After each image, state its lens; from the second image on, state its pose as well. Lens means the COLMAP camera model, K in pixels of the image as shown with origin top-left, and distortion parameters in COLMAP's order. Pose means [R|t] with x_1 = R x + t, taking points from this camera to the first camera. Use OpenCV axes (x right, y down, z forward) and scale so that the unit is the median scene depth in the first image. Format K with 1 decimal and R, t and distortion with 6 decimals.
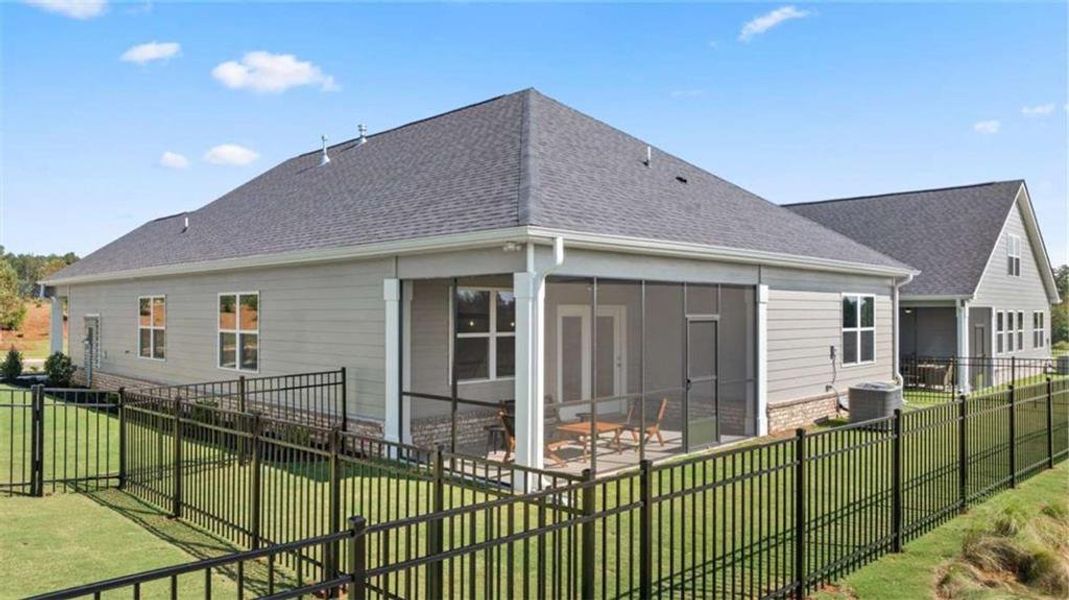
lens RADIAL K [[760.3, 0, 534.5], [0, 760.3, 300.0], [0, 0, 1]] dist [-0.001849, 0.000223]
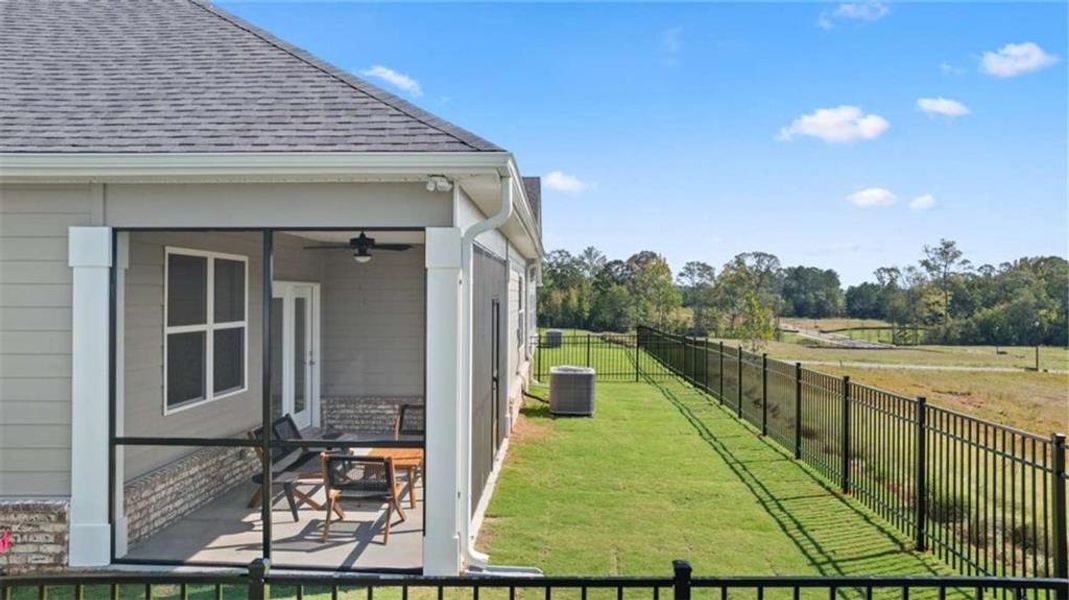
lens RADIAL K [[760.3, 0, 534.5], [0, 760.3, 300.0], [0, 0, 1]] dist [-0.001849, 0.000223]
pose [[0.733187, -0.001350, 0.680026, -0.267466], [-0.014925, 0.999725, 0.018076, 0.007372], [-0.679864, -0.023402, 0.732965, 0.339130]]
